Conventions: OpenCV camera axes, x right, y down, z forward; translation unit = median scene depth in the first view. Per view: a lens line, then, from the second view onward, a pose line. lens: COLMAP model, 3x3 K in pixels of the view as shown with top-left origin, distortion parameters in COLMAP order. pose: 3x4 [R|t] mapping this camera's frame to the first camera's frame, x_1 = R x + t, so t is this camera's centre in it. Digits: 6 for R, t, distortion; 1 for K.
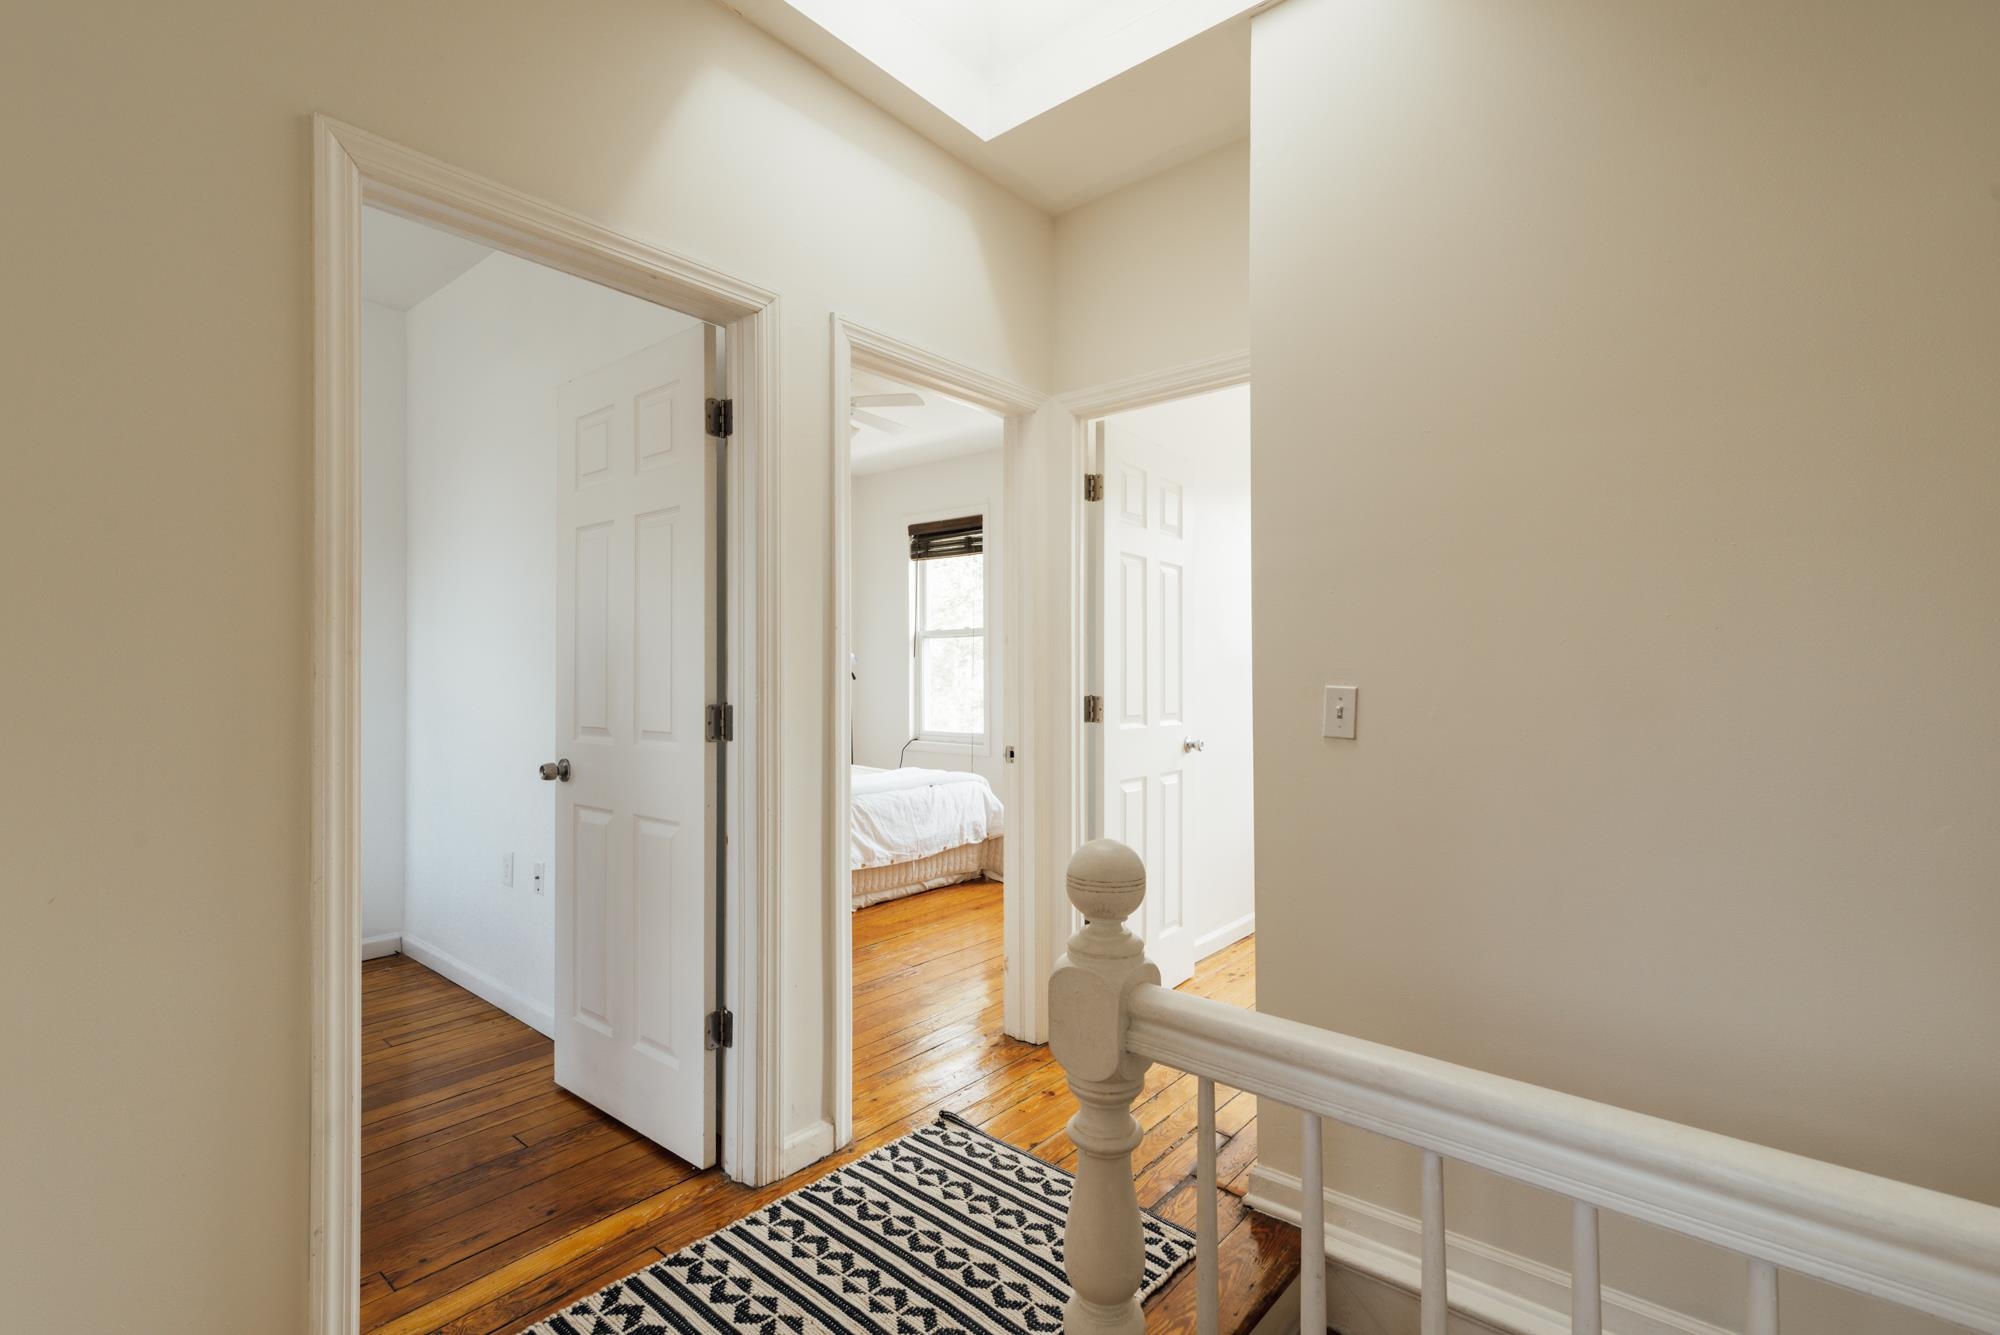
lens RADIAL K [[913.8, 0, 995.0], [0, 913.8, 670.4], [0, 0, 1]] dist [0.015838, -0.001189]
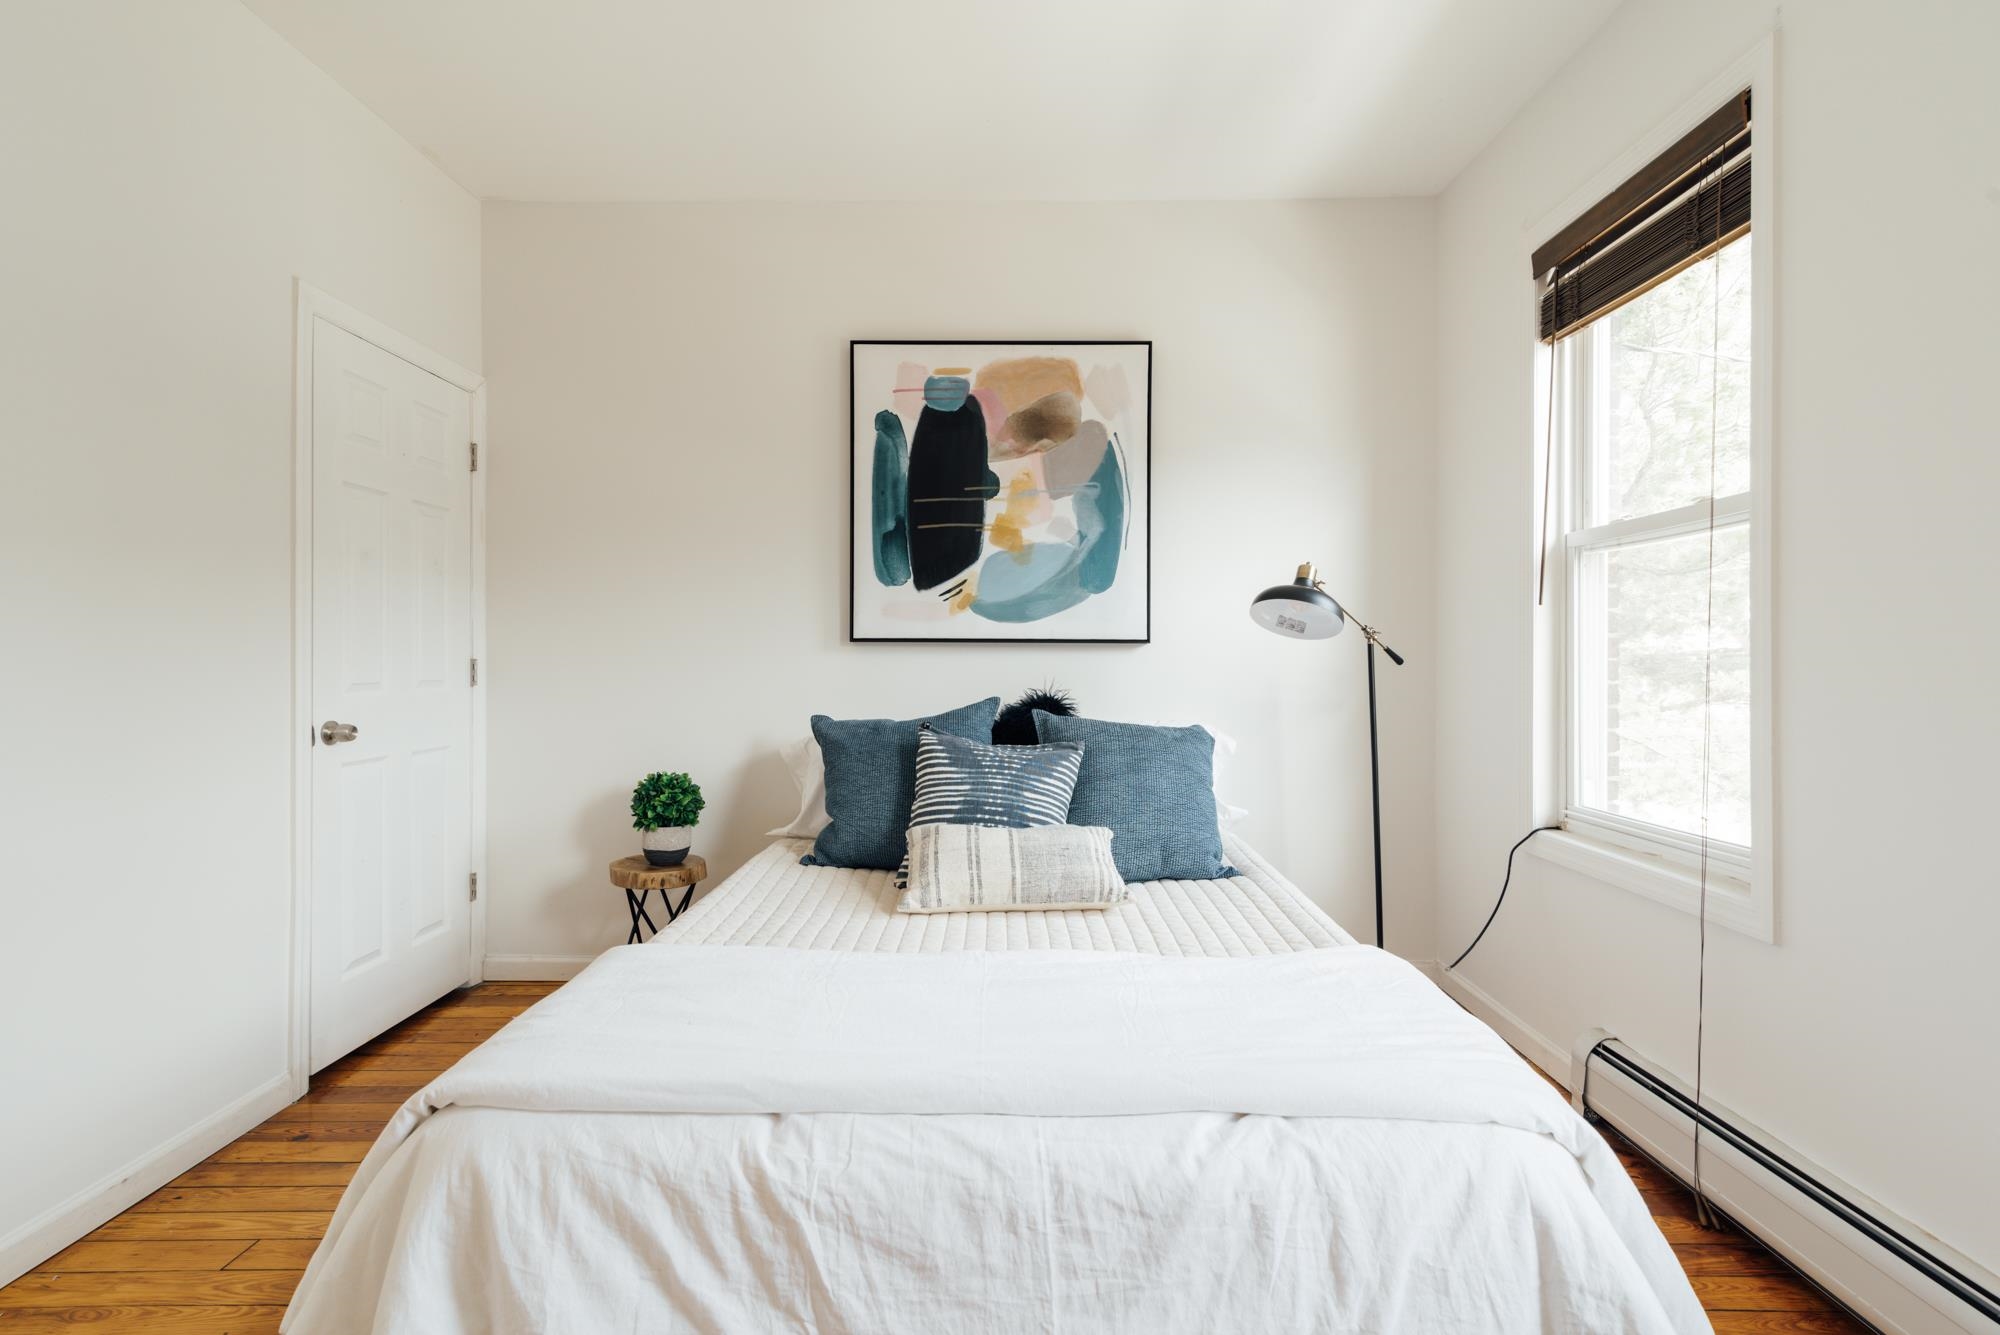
lens RADIAL K [[908.1, 0, 1006.2], [0, 908.1, 658.8], [0, 0, 1]] dist [0.015290, -0.000225]
pose [[0.644032, 0.005109, -0.764981, 0.067163], [0.000044, 0.999977, 0.006716, 0.006504], [0.764998, -0.004359, 0.644018, 0.758079]]
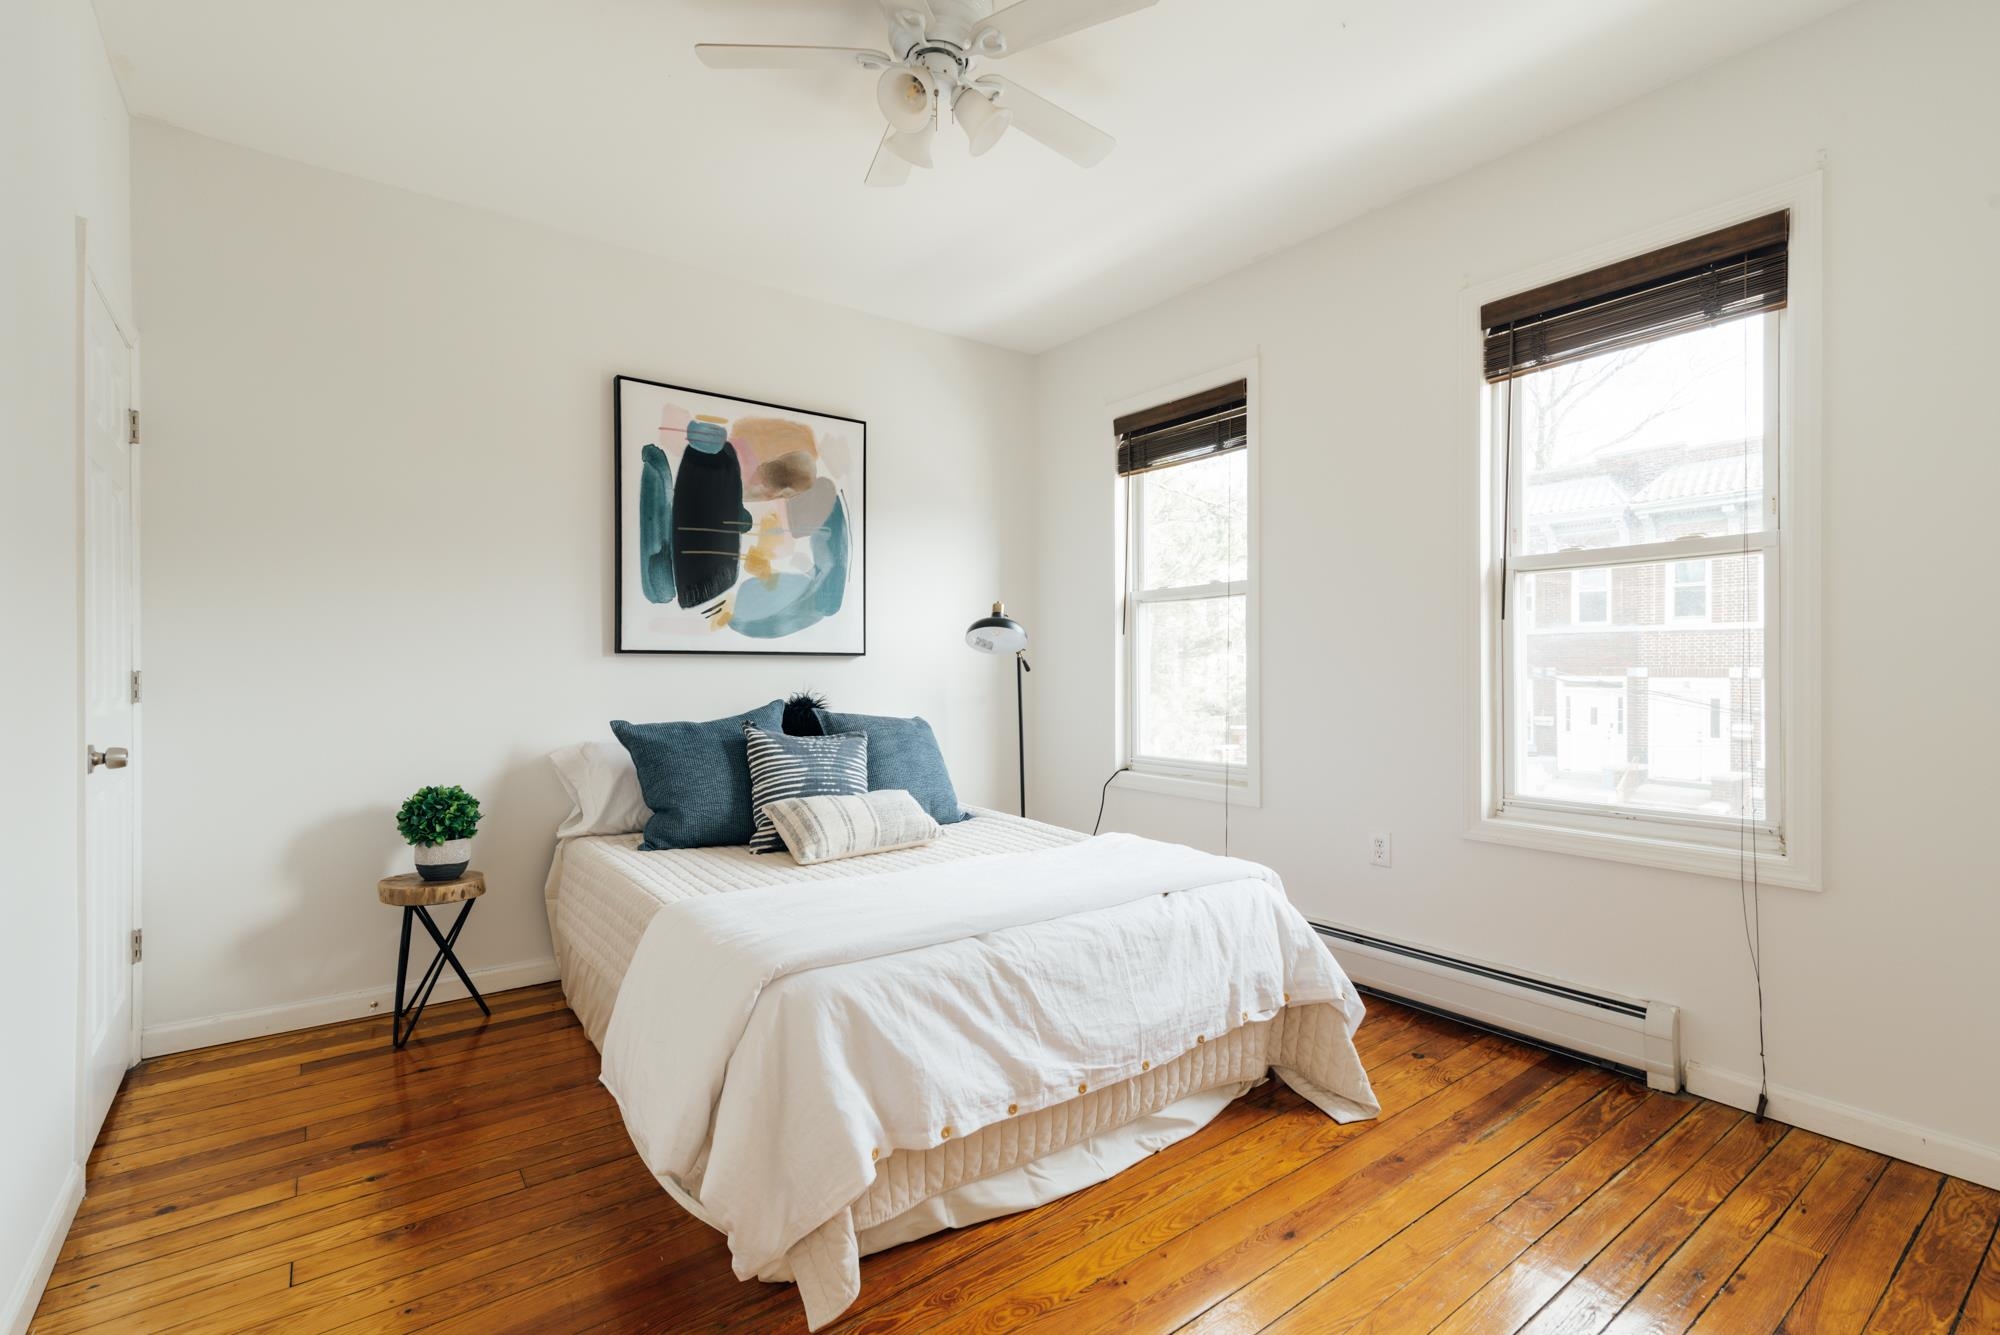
lens RADIAL K [[913.8, 0, 995.0], [0, 913.8, 670.4], [0, 0, 1]] dist [0.015838, -0.001189]
pose [[0.976194, 0.001032, -0.216897, -0.050688], [0.000410, 0.999978, 0.006603, 0.007404], [0.216899, -0.006535, 0.976172, 0.491593]]
